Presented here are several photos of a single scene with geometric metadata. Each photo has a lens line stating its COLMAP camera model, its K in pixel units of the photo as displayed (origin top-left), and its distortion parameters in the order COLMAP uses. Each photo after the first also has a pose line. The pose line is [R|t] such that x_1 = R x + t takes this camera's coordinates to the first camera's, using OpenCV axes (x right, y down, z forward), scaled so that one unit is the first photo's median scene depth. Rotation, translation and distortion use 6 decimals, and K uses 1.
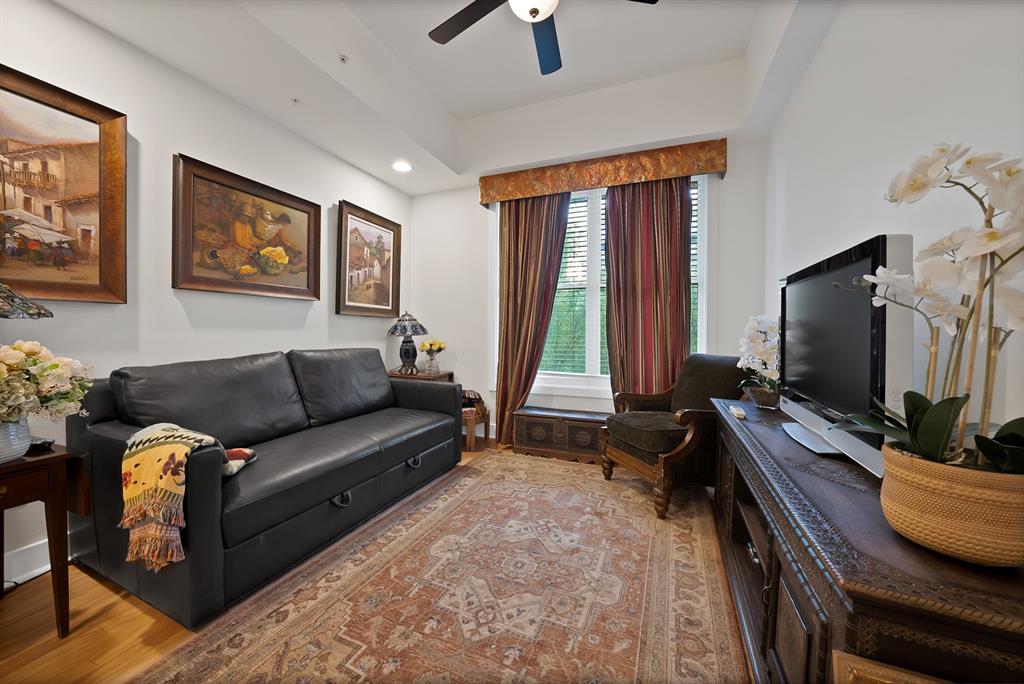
lens RADIAL K [[364.7, 0, 516.2], [0, 364.7, 333.6], [0, 0, 1]] dist [-0.020201, 0.002006]
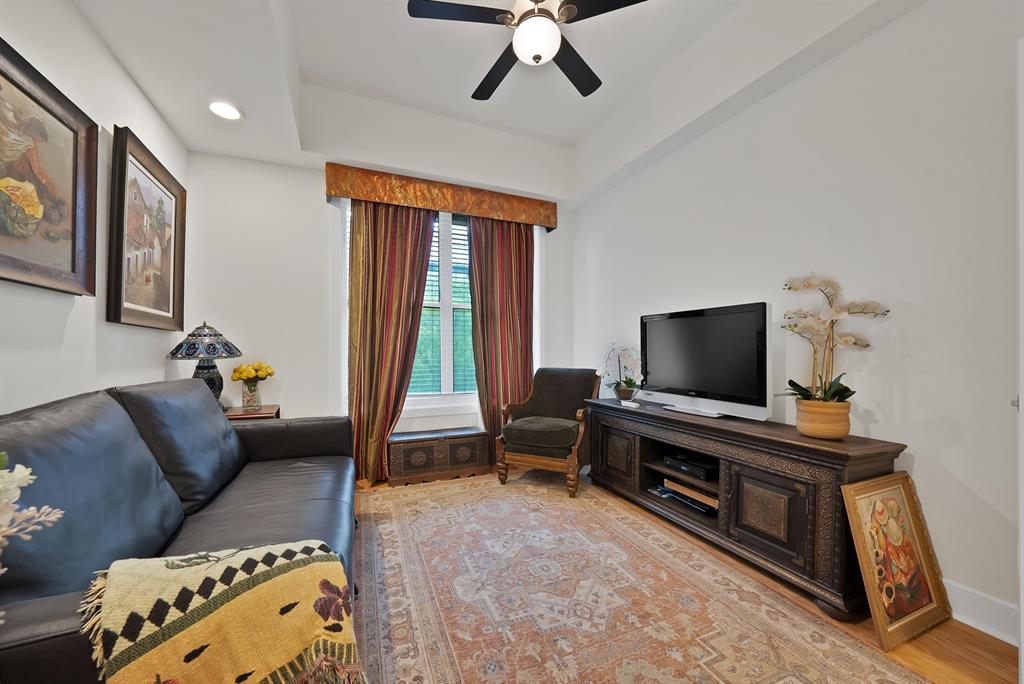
lens RADIAL K [[364.7, 0, 510.7], [0, 364.7, 351.1], [0, 0, 1]] dist [-0.020201, 0.002006]
pose [[0.713958, -0.005444, 0.700168, -0.443283], [0.009548, 0.999952, -0.001962, -0.001351], [-0.700124, 0.008086, 0.713976, 0.164287]]
